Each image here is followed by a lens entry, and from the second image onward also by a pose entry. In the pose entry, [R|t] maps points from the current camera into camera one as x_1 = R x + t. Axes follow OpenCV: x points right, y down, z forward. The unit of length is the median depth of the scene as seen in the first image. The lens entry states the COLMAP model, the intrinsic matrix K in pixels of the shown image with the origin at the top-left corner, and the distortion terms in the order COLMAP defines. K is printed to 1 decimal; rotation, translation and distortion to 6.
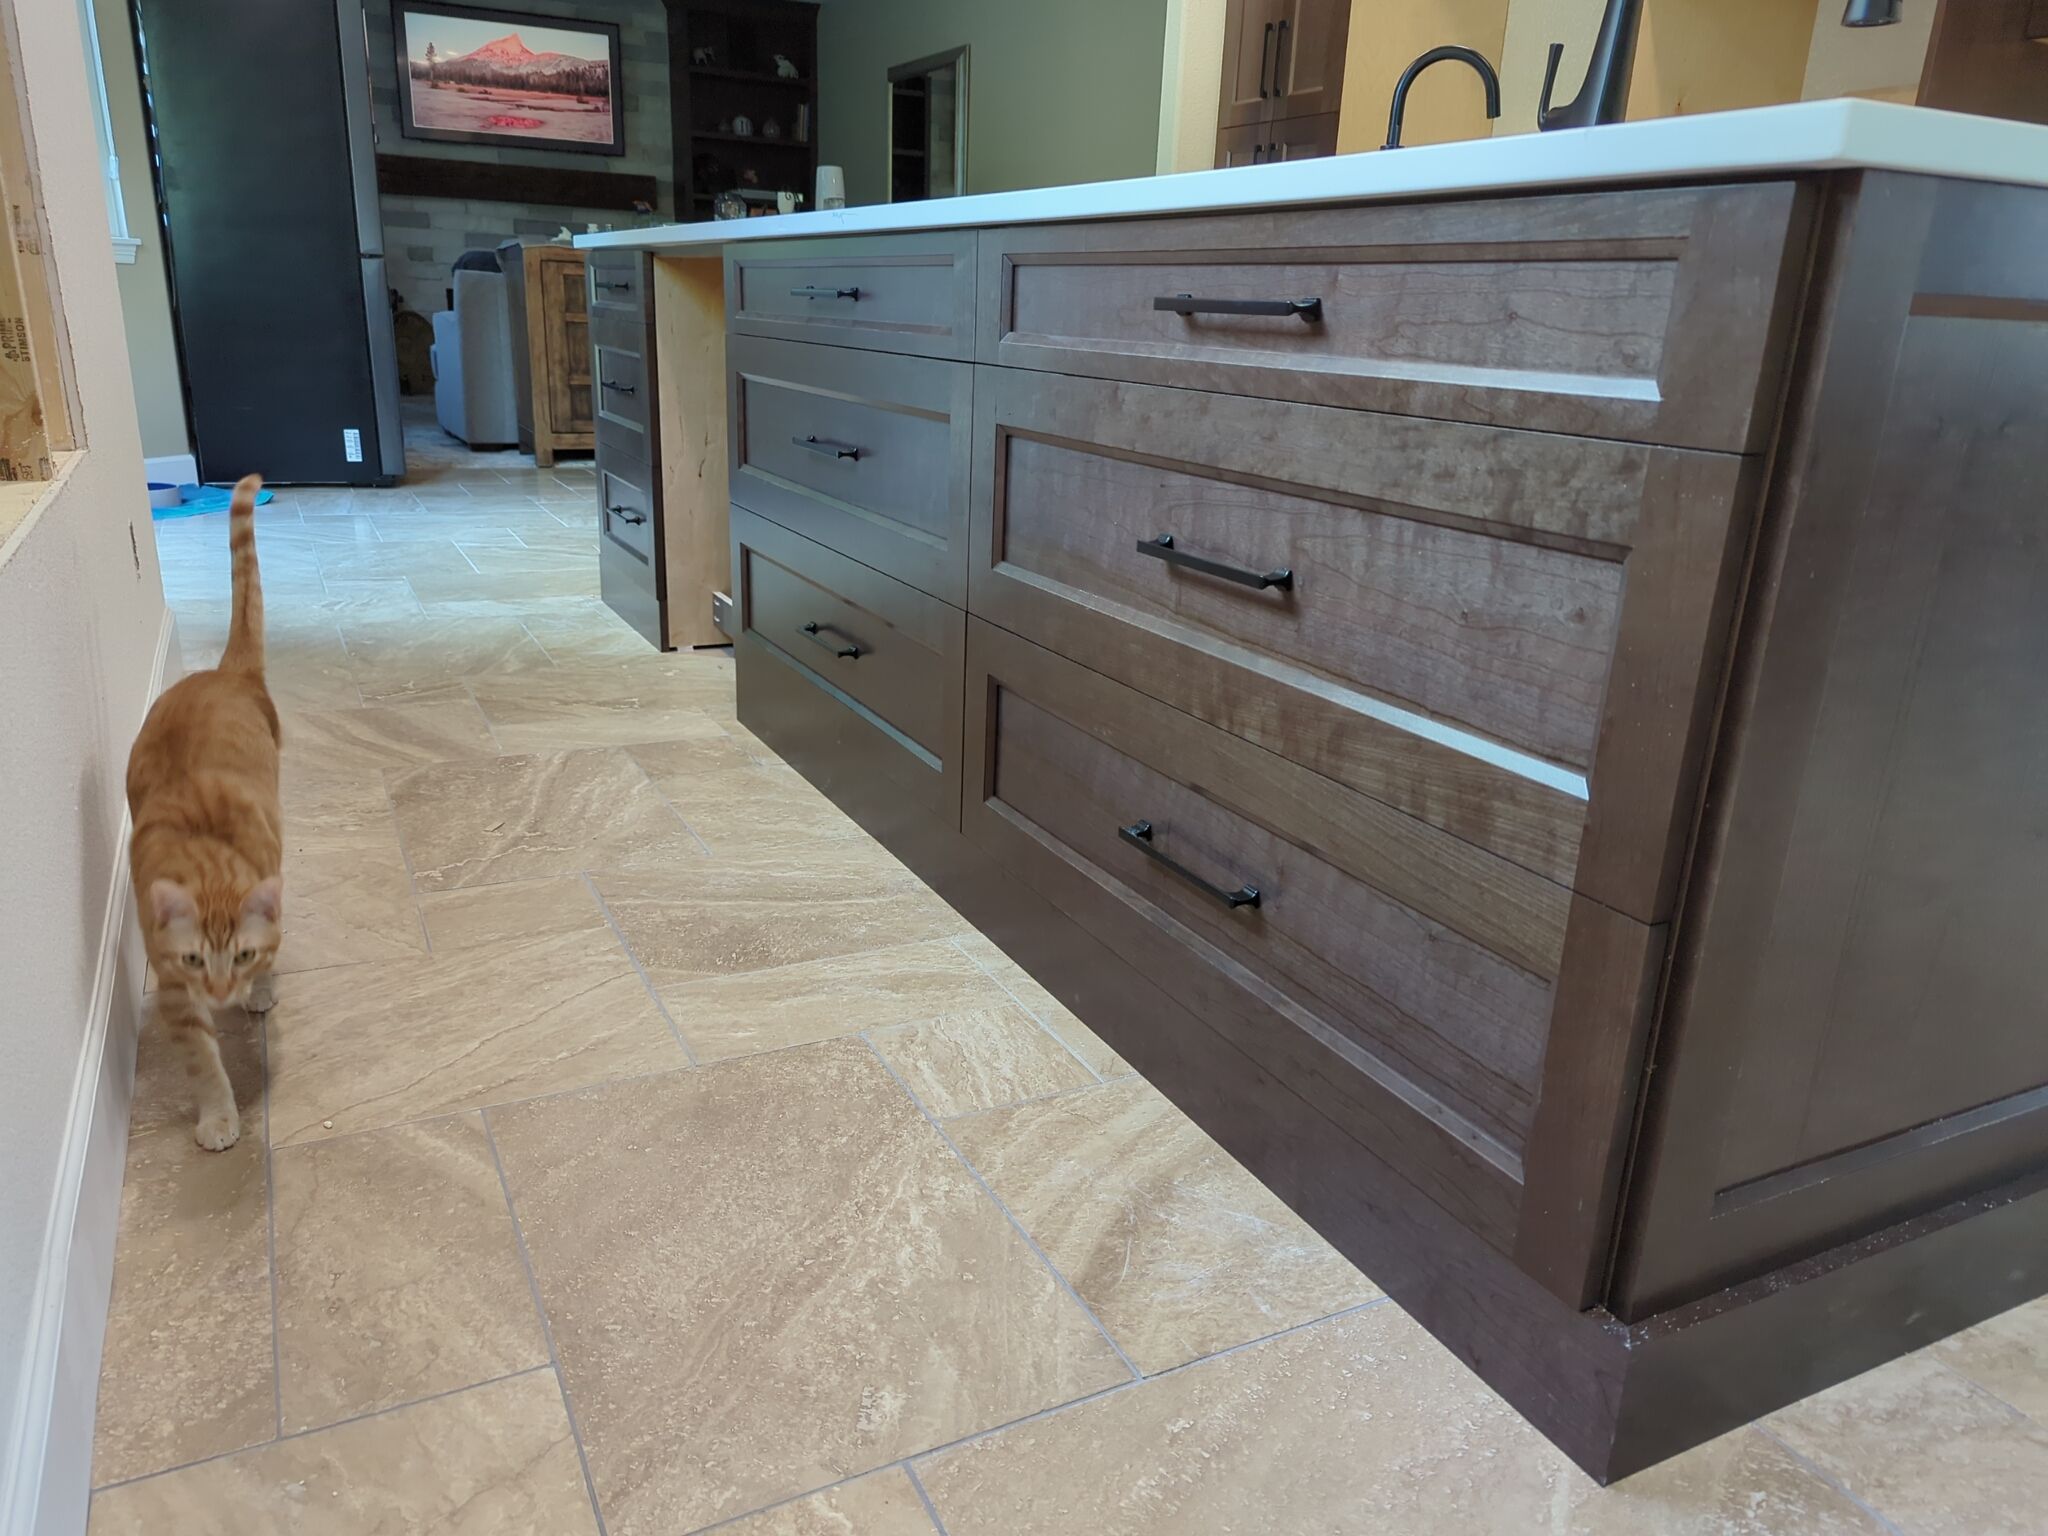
lens RADIAL K [[1449.1, 0, 1023.4], [0, 1449.1, 781.6], [0, 0, 1]] dist [0.052782, -0.050368]
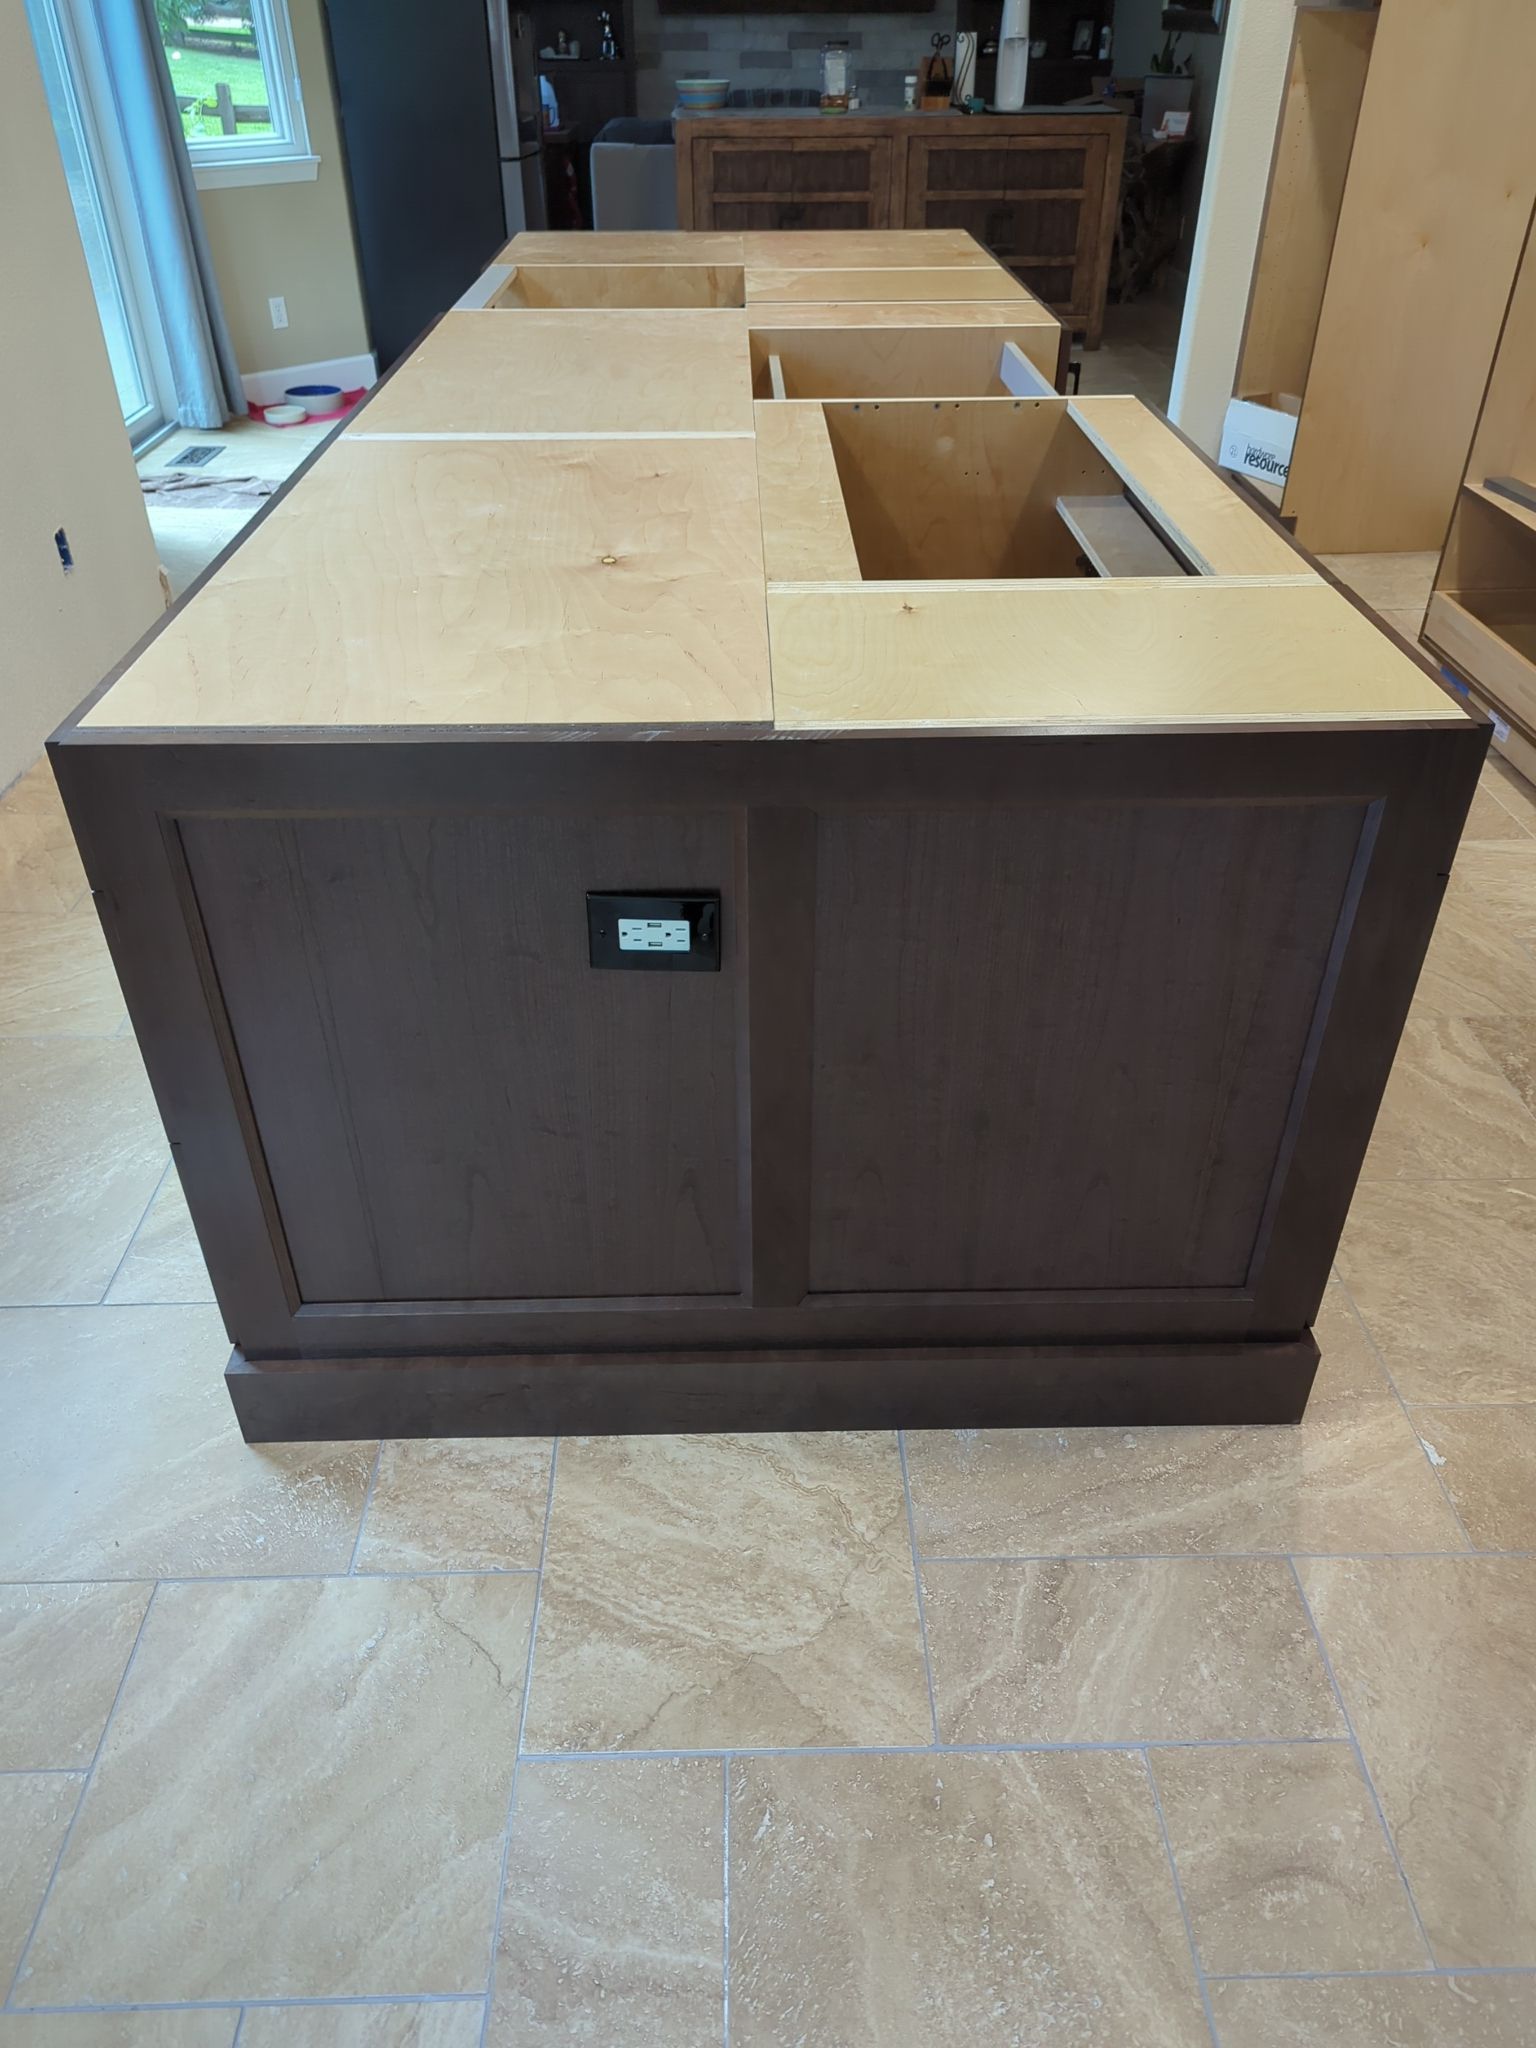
lens RADIAL K [[1449.1, 0, 766.2], [0, 1449.1, 1015.5], [0, 0, 1]] dist [0.052782, -0.050368]
pose [[0.900529, 0.210058, -0.380688, 0.230542], [-0.096909, 0.950499, 0.295228, -0.081756], [0.423858, -0.228969, 0.876309, -0.011488]]
